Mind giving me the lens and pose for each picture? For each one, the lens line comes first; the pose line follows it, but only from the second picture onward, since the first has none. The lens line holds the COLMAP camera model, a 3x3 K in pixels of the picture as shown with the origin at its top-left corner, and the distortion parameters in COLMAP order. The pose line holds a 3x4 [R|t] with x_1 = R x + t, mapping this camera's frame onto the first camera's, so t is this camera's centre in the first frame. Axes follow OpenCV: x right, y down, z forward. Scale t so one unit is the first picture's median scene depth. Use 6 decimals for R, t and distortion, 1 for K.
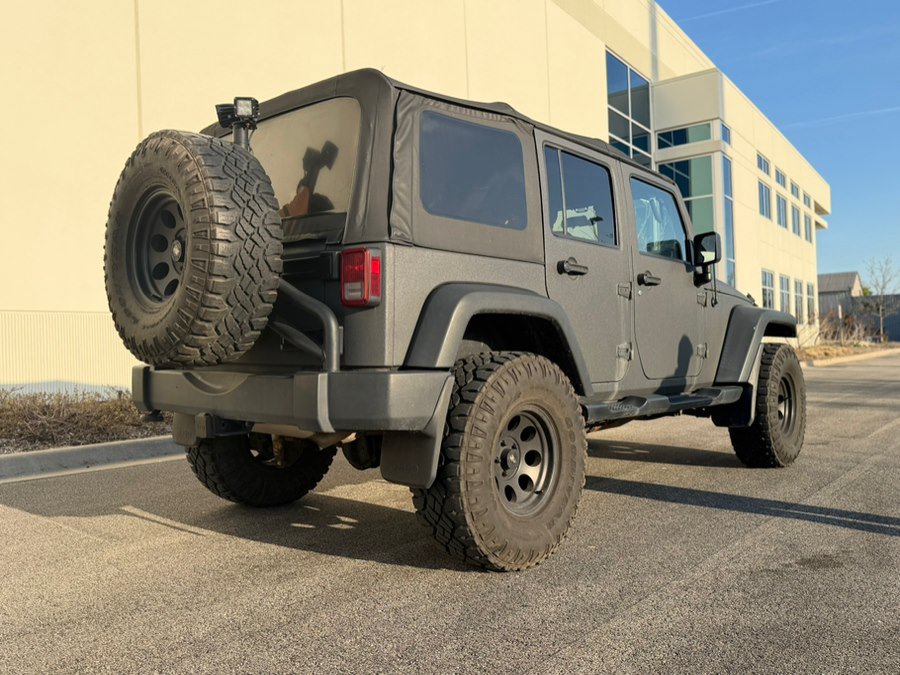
lens RADIAL K [[736.1, 0, 447.0], [0, 736.1, 338.5], [0, 0, 1]] dist [0.071695, -0.103357]
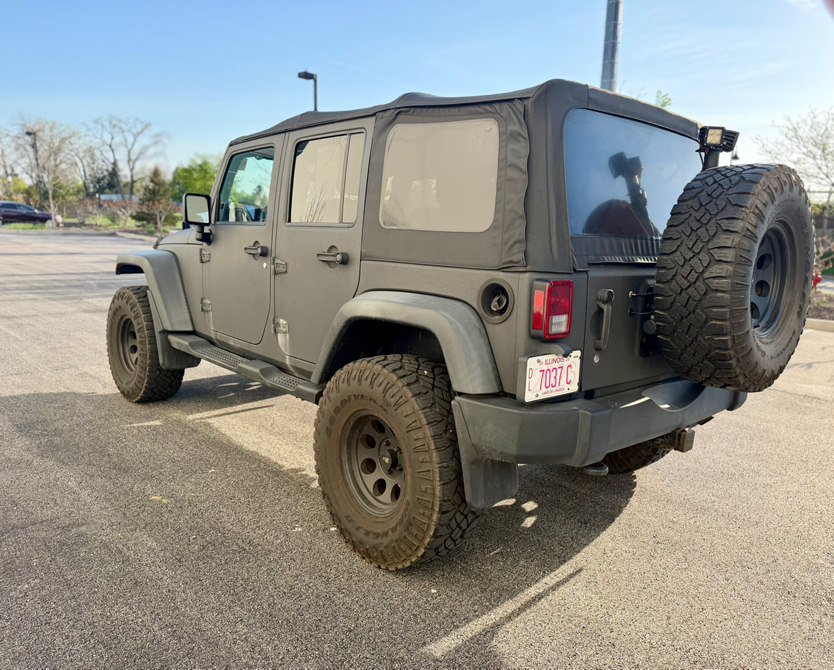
lens RADIAL K [[627.5, 0, 442.5], [0, 627.5, 336.5], [0, 0, 1]] dist [0.062339, -0.077572]
pose [[0.069998, -0.155463, 0.985359, -1.174301], [-0.047925, 0.986117, 0.158988, -0.147377], [-0.996395, -0.058352, 0.061575, 1.260368]]
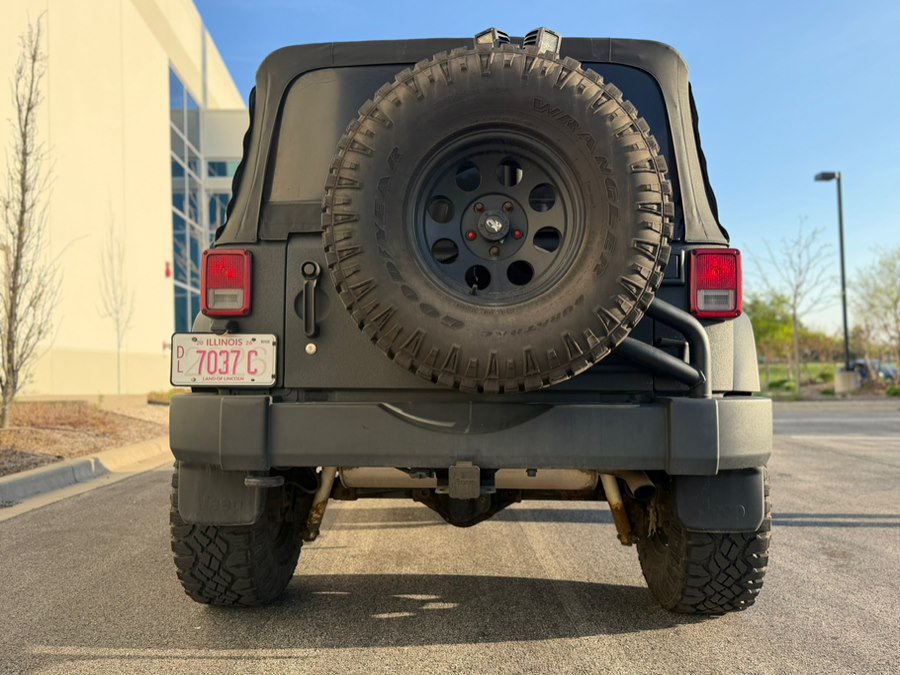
lens RADIAL K [[736.1, 0, 445.2], [0, 736.1, 341.7], [0, 0, 1]] dist [0.071695, -0.103357]
pose [[0.764853, 0.036976, 0.643143, -0.762371], [-0.009878, 0.998907, -0.045683, 0.019149], [-0.644129, 0.028588, 0.764382, 0.475706]]
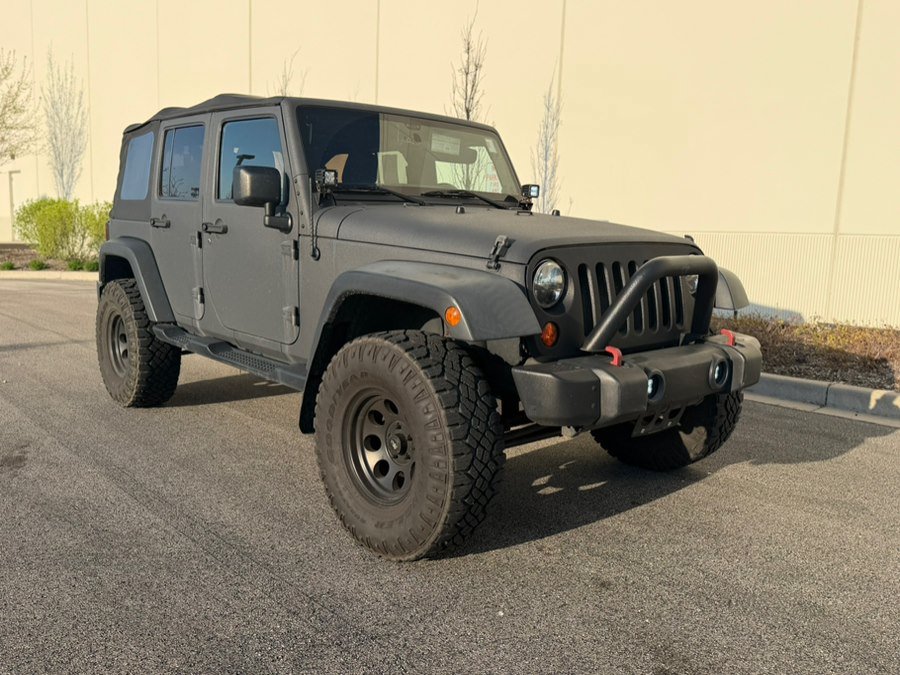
lens RADIAL K [[736.1, 0, 454.1], [0, 736.1, 339.9], [0, 0, 1]] dist [0.071695, -0.103357]
pose [[-0.109571, 0.159796, -0.981050, 1.636156], [-0.020561, 0.986417, 0.162967, -0.131910], [0.993766, 0.038028, -0.104797, 1.874763]]
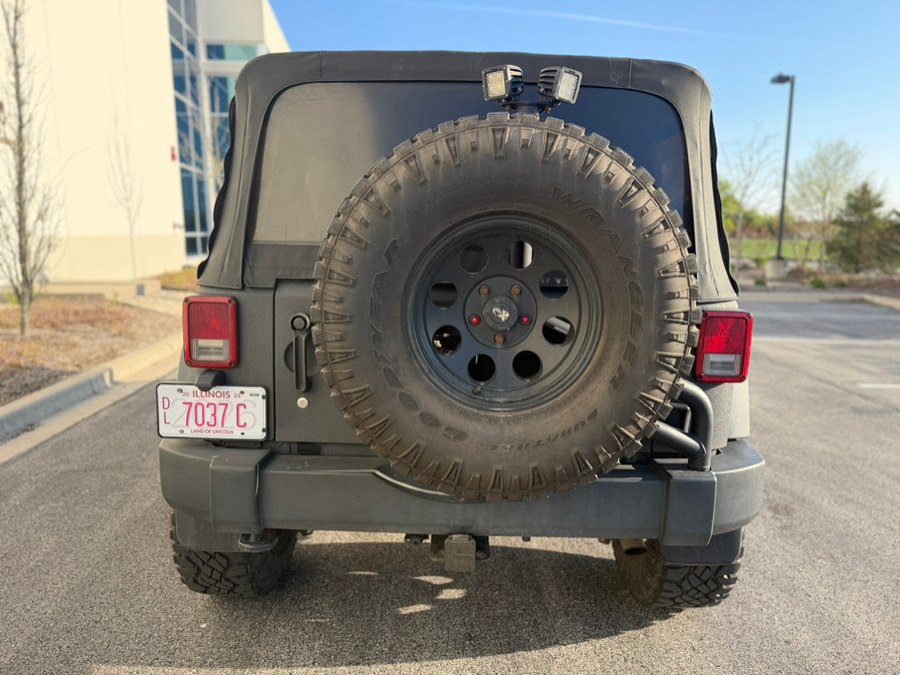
lens RADIAL K [[636.1, 0, 450.8], [0, 636.1, 338.9], [0, 0, 1]] dist [0.037256, -0.044122]
pose [[0.741378, -0.080862, 0.666198, -0.689846], [-0.030702, 0.987588, 0.154039, -0.163462], [-0.670385, -0.134655, 0.729693, 0.588863]]
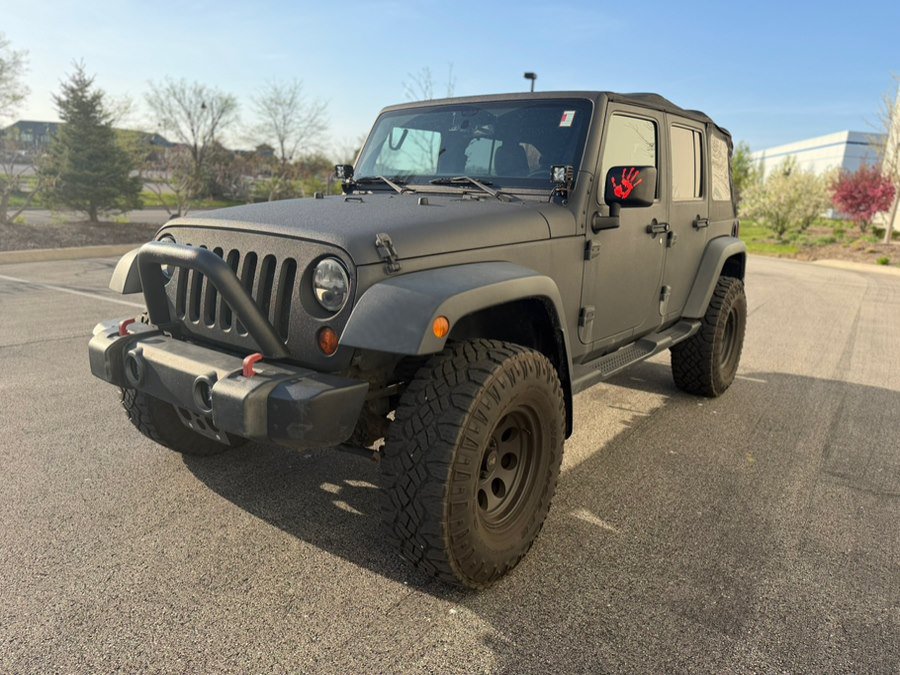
lens RADIAL K [[636.1, 0, 450.4], [0, 636.1, 339.4], [0, 0, 1]] dist [0.037256, -0.044122]
pose [[-0.994594, -0.005610, -0.103686, 0.445033], [-0.029047, 0.973705, 0.225951, -0.156504], [0.099692, 0.227742, -0.968605, 2.802324]]
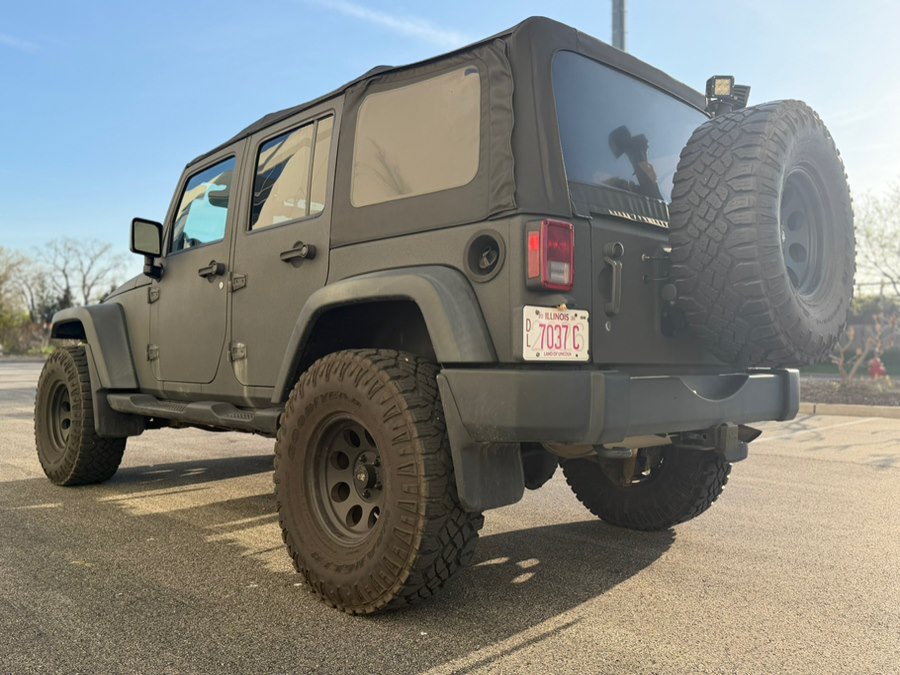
lens RADIAL K [[736.1, 0, 446.1], [0, 736.1, 337.3], [0, 0, 1]] dist [0.071695, -0.103357]
pose [[0.066085, 0.028763, 0.997399, -1.171482], [-0.012456, 0.999530, -0.027999, 0.029476], [-0.997736, -0.010574, 0.066413, 1.233968]]
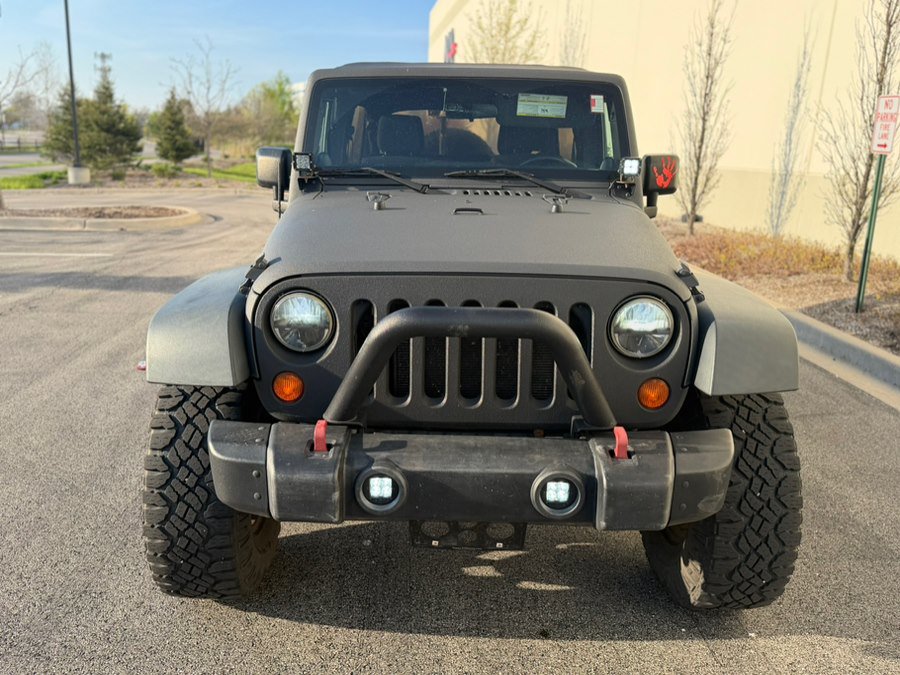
lens RADIAL K [[736.1, 0, 448.0], [0, 736.1, 341.2], [0, 0, 1]] dist [0.071695, -0.103357]
pose [[-0.741517, 0.168973, -0.649308, 1.082404], [-0.012260, 0.964193, 0.264918, -0.221433], [0.670822, 0.204401, -0.712894, 2.475172]]
